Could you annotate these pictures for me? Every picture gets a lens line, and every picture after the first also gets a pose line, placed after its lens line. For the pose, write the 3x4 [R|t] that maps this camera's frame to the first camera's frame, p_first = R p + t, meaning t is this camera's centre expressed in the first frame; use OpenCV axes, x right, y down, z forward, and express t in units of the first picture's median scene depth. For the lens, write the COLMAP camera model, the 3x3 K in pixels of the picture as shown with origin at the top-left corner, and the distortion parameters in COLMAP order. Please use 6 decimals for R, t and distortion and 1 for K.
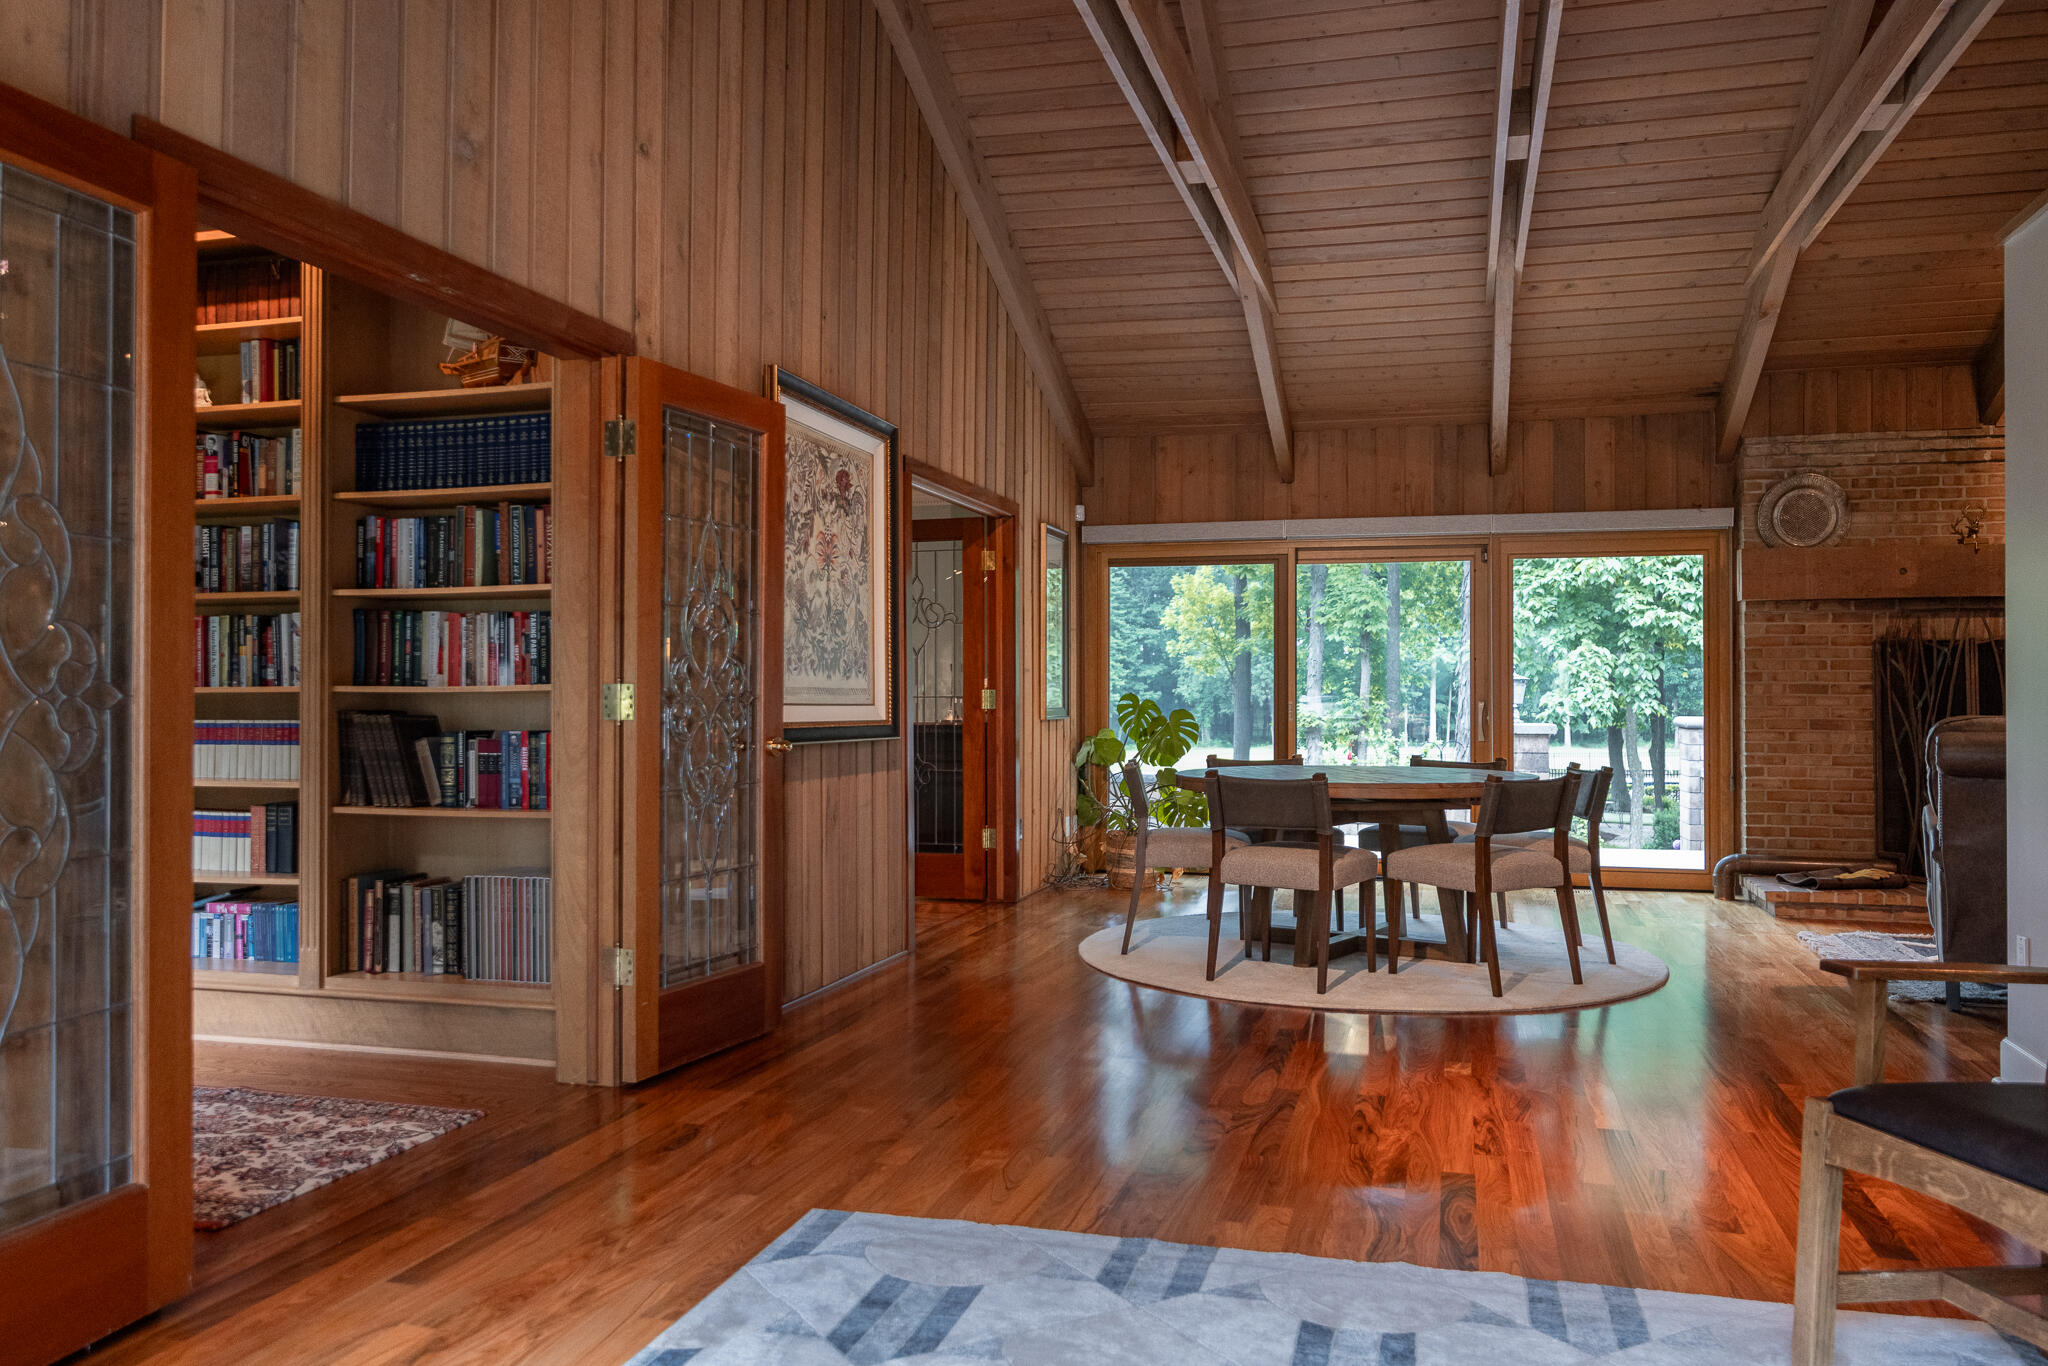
lens RADIAL K [[1530.2, 0, 1022.1], [0, 1530.2, 684.9], [0, 0, 1]] dist [0.002617, 0.001776]
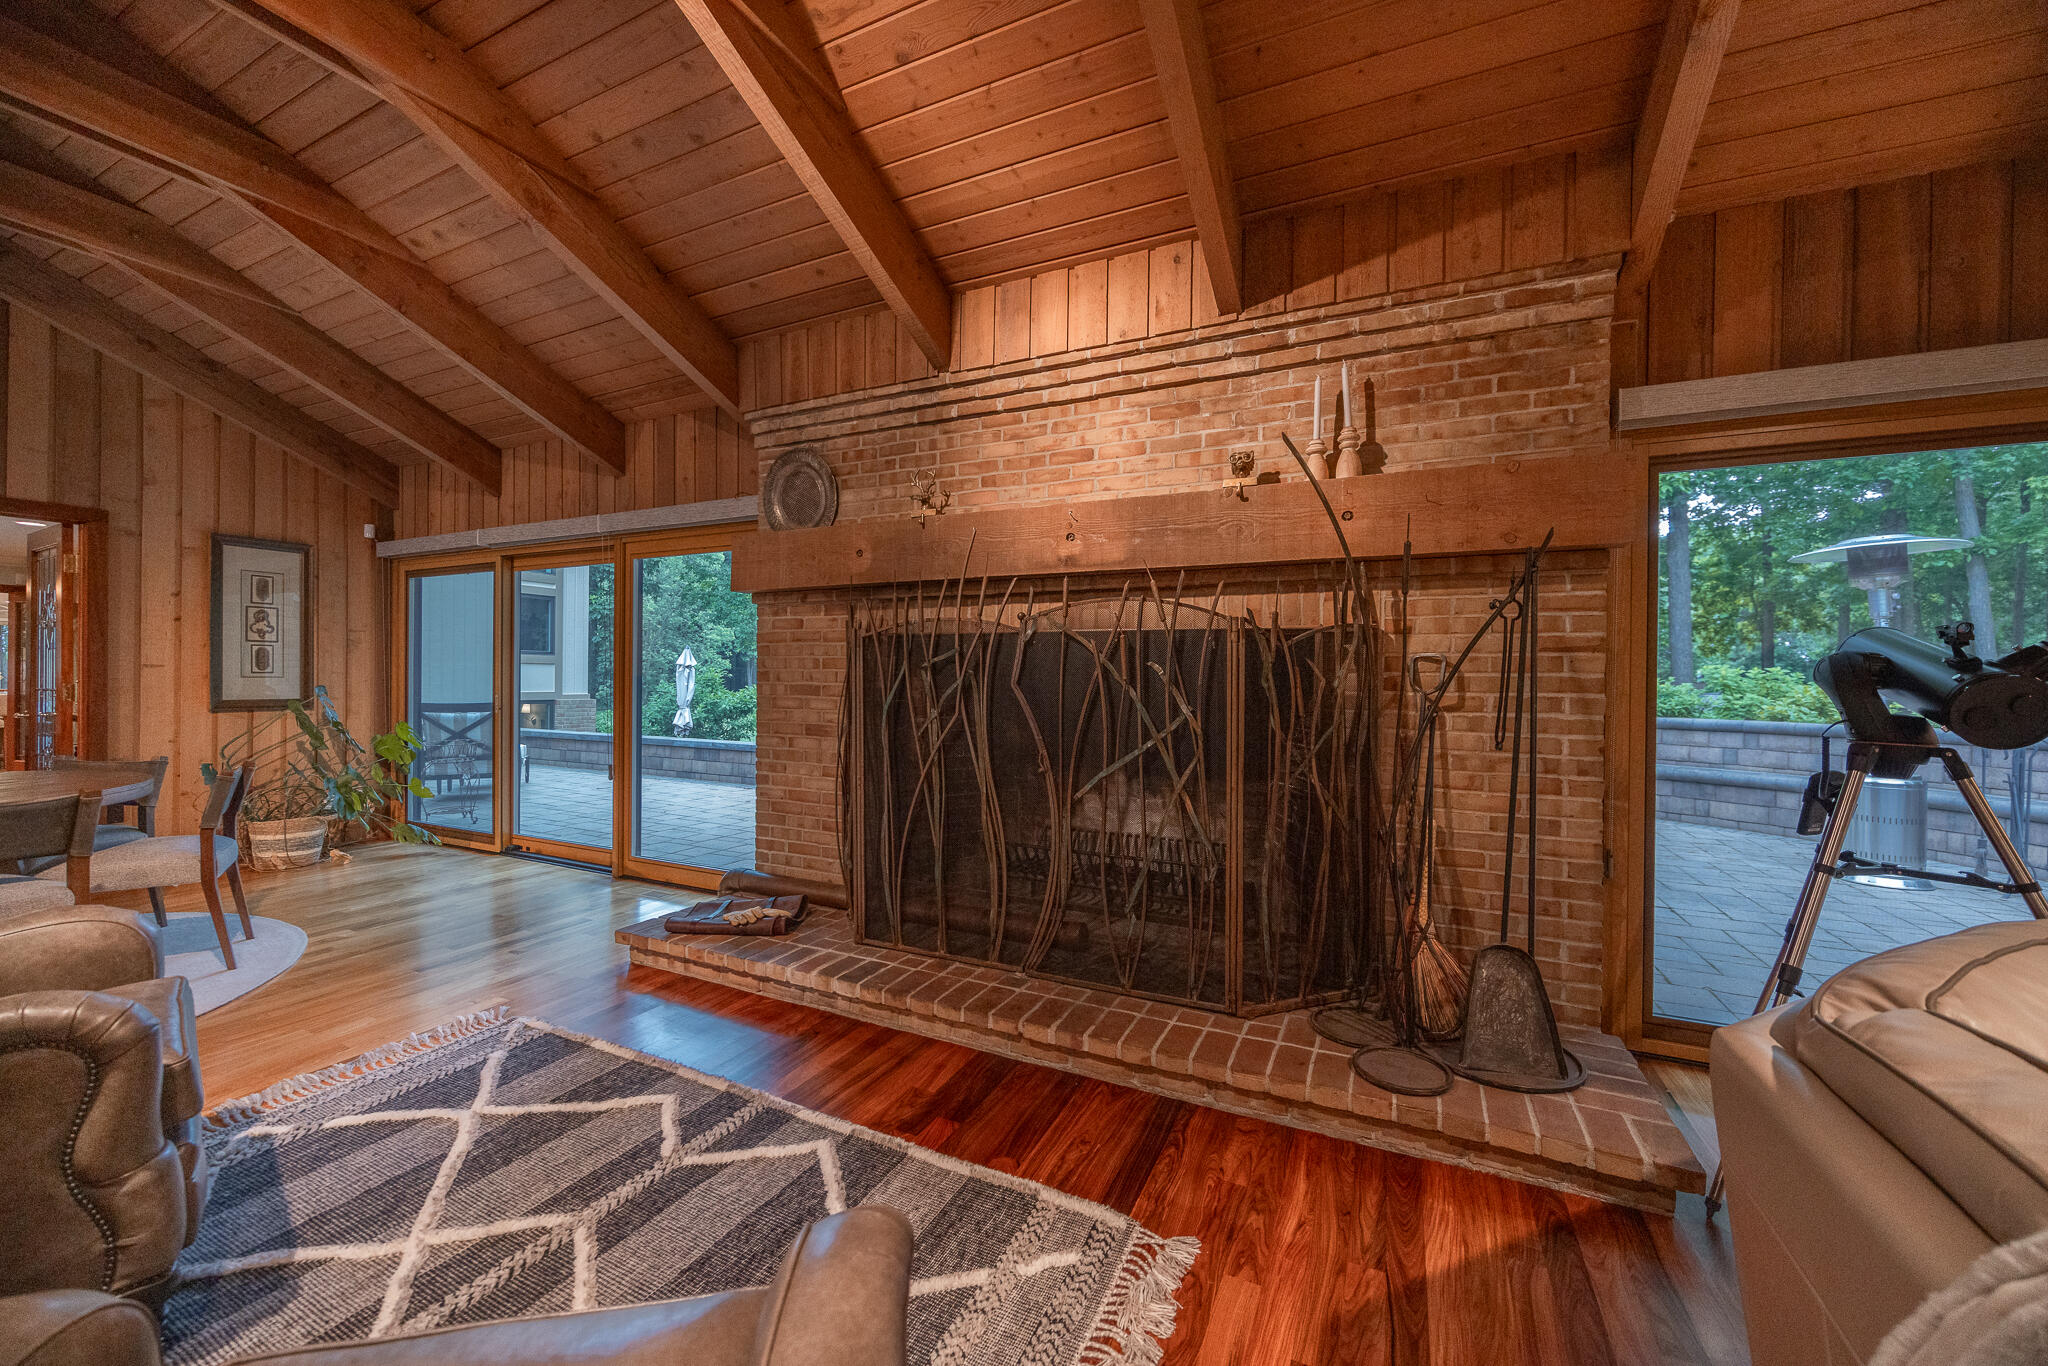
lens RADIAL K [[780.2, 0, 1022.7], [0, 780.2, 682.1], [0, 0, 1]] dist [-0.000271, -0.000008]
pose [[0.982245, 0.008568, -0.187407, 0.726985], [-0.006364, 0.999903, 0.012360, -0.008465], [0.187495, -0.010948, 0.982205, 0.575704]]
